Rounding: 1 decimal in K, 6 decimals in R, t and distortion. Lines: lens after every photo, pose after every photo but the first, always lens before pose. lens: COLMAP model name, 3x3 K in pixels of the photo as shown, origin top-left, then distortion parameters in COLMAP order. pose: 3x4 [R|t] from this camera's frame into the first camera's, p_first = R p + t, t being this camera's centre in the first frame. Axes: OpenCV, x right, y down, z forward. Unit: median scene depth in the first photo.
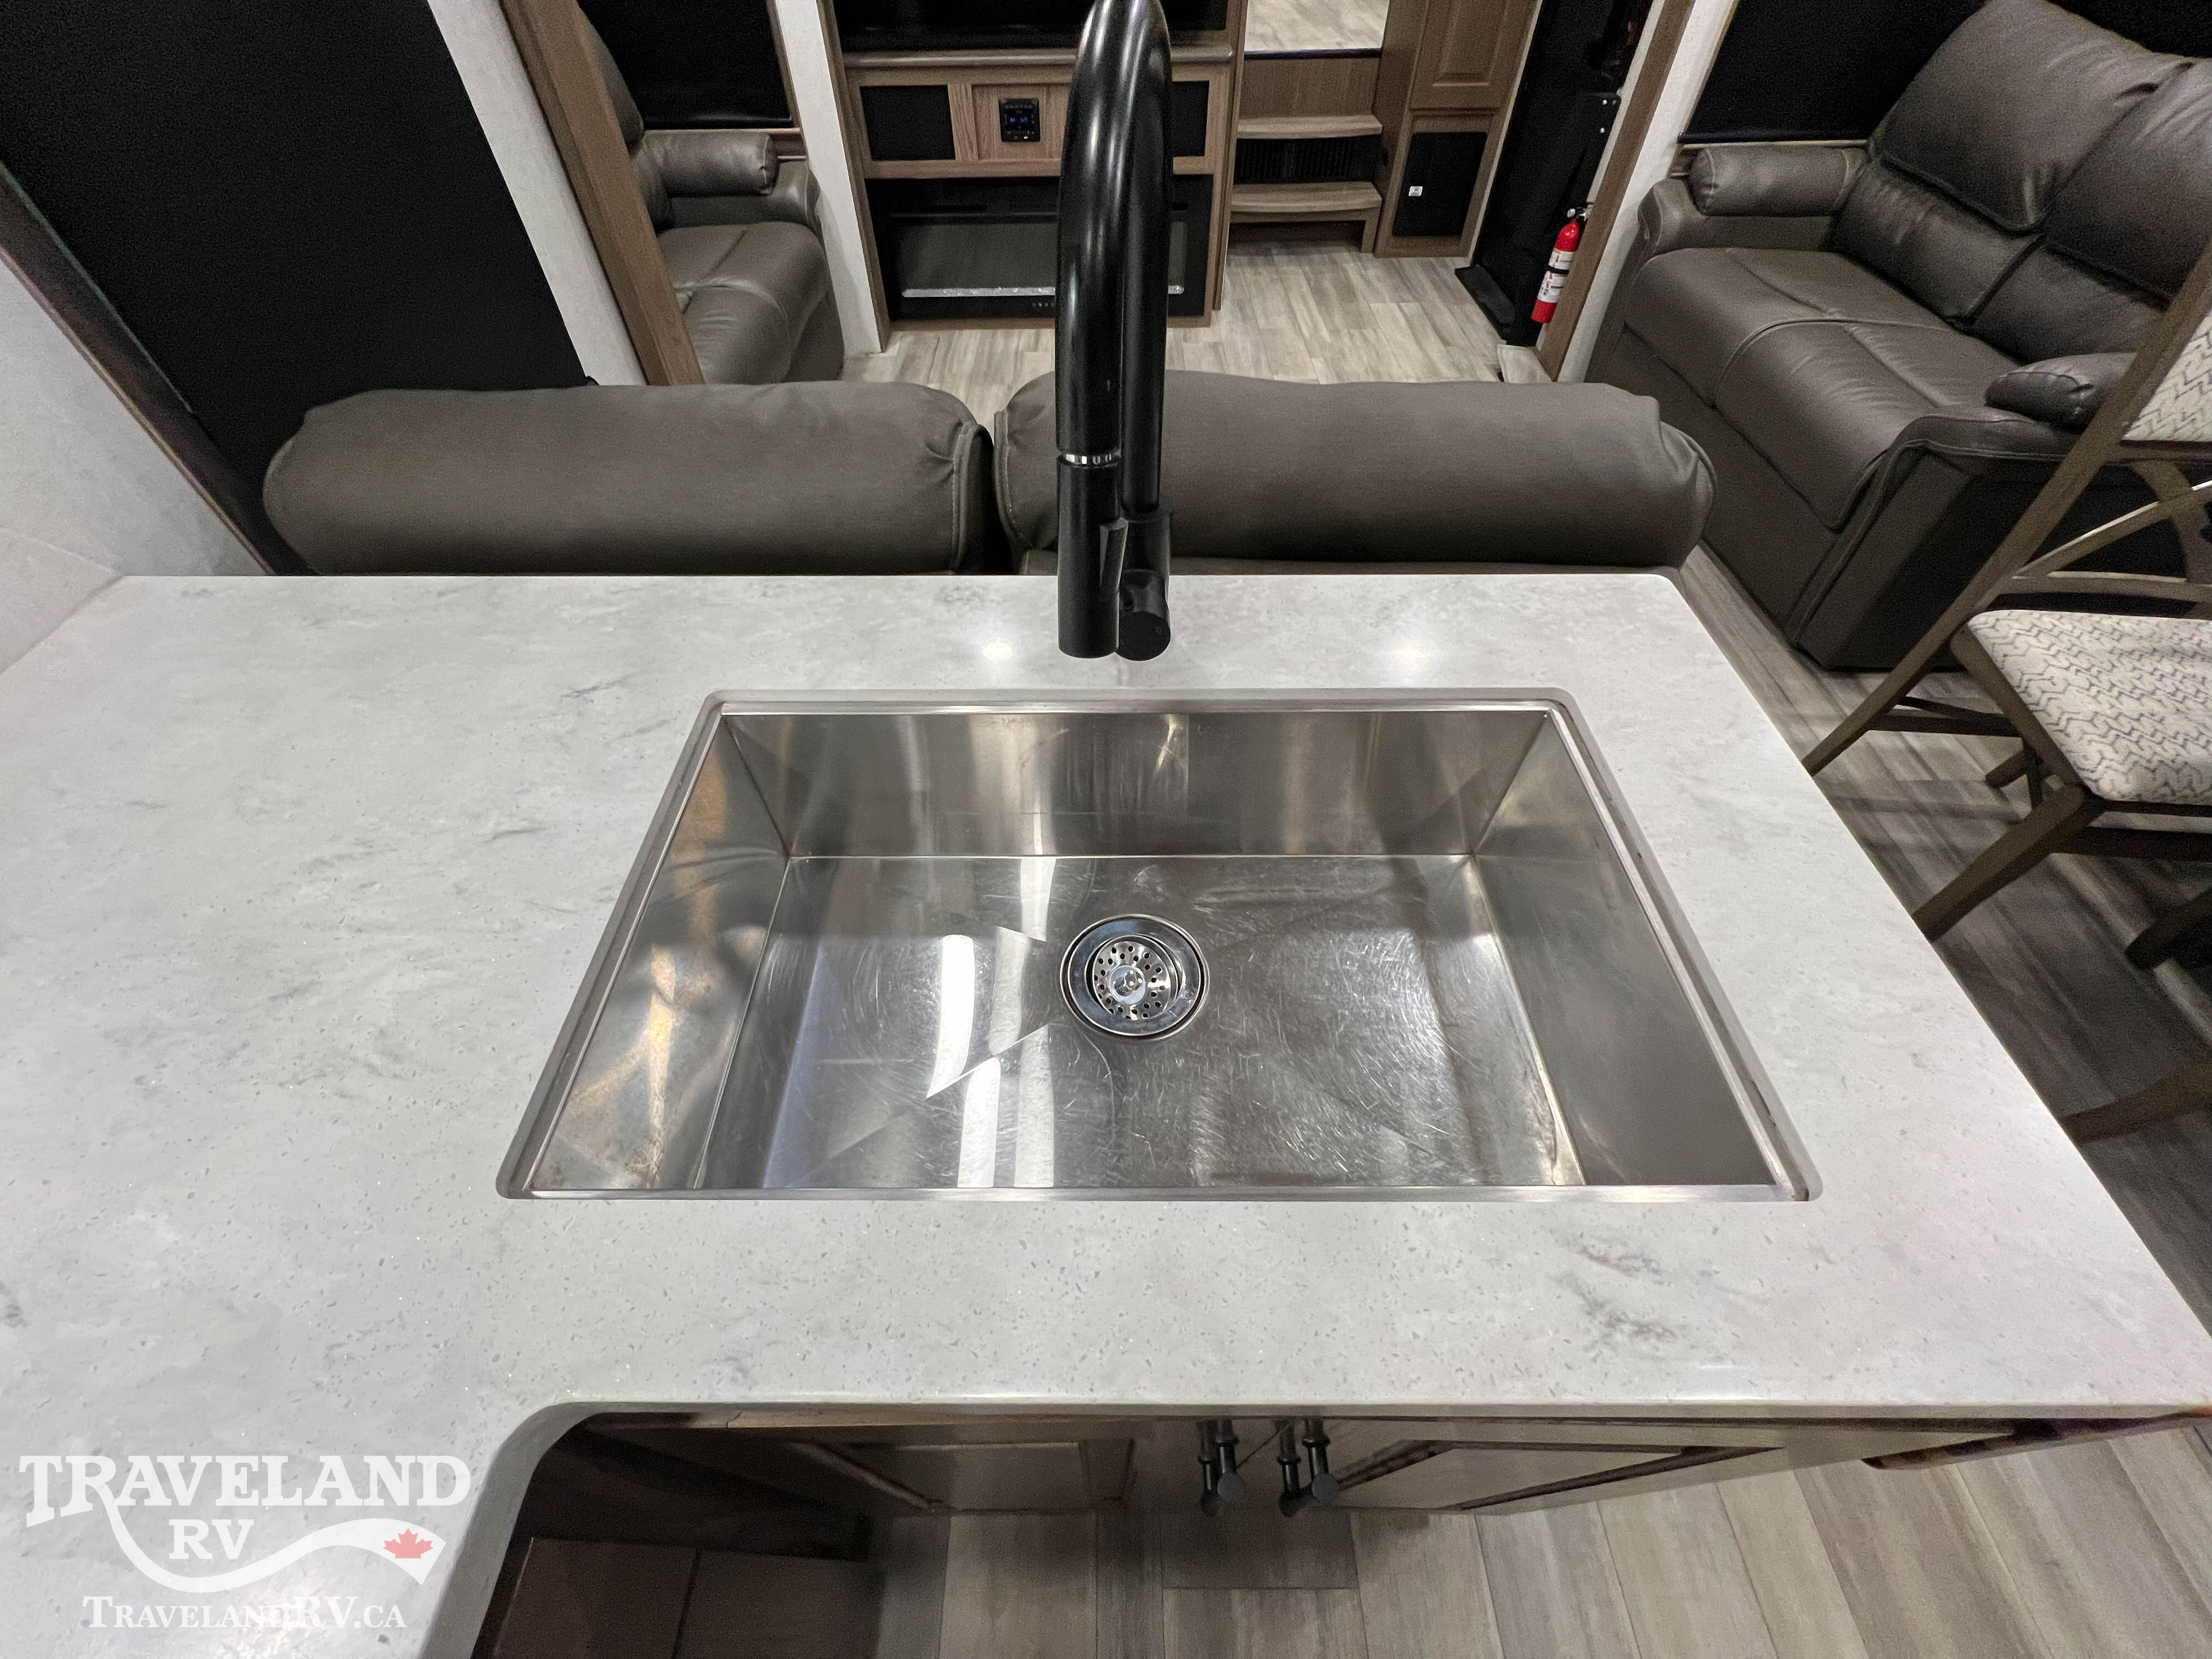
lens RADIAL K [[884.9, 0, 1101.2], [0, 884.9, 825.9], [0, 0, 1]] dist [-0.000523, 0.000156]
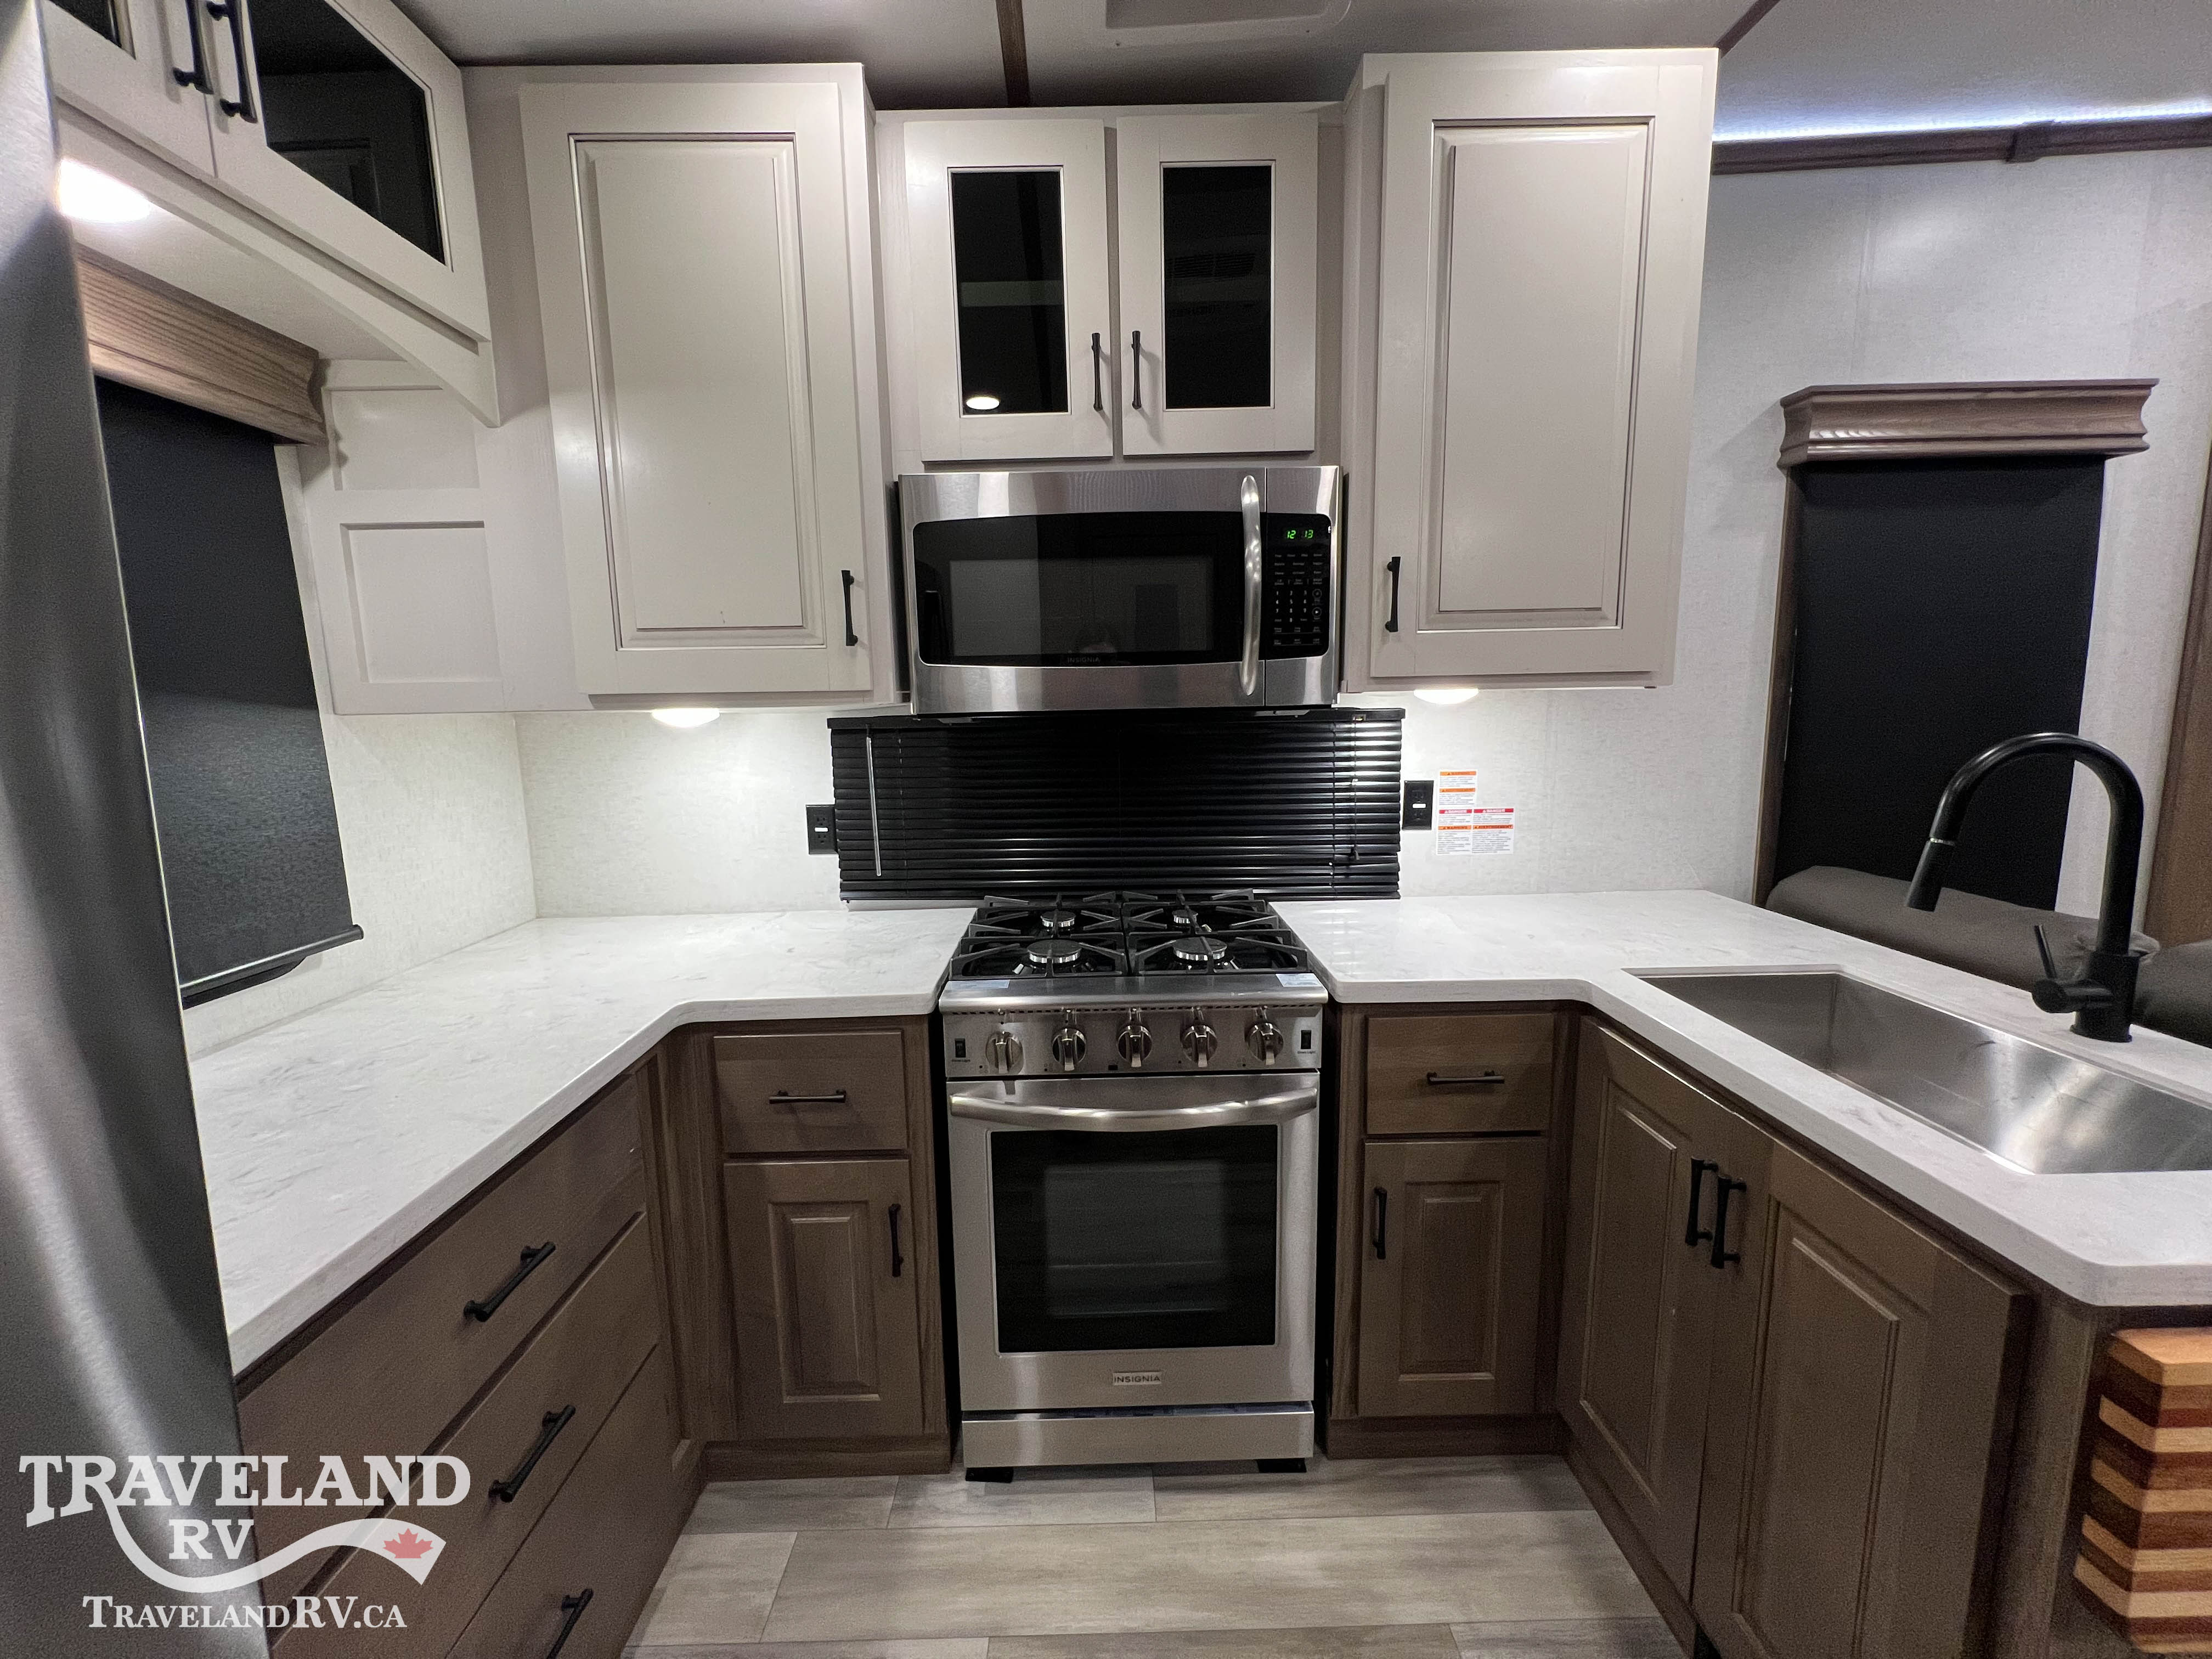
lens RADIAL K [[884.9, 0, 1100.1], [0, 884.9, 824.1], [0, 0, 1]] dist [-0.000523, 0.000156]
pose [[0.011639, 0.142333, -0.989750, 0.375243], [-0.749003, 0.657004, 0.085674, 0.182414], [0.662465, 0.740329, 0.114255, -0.163413]]
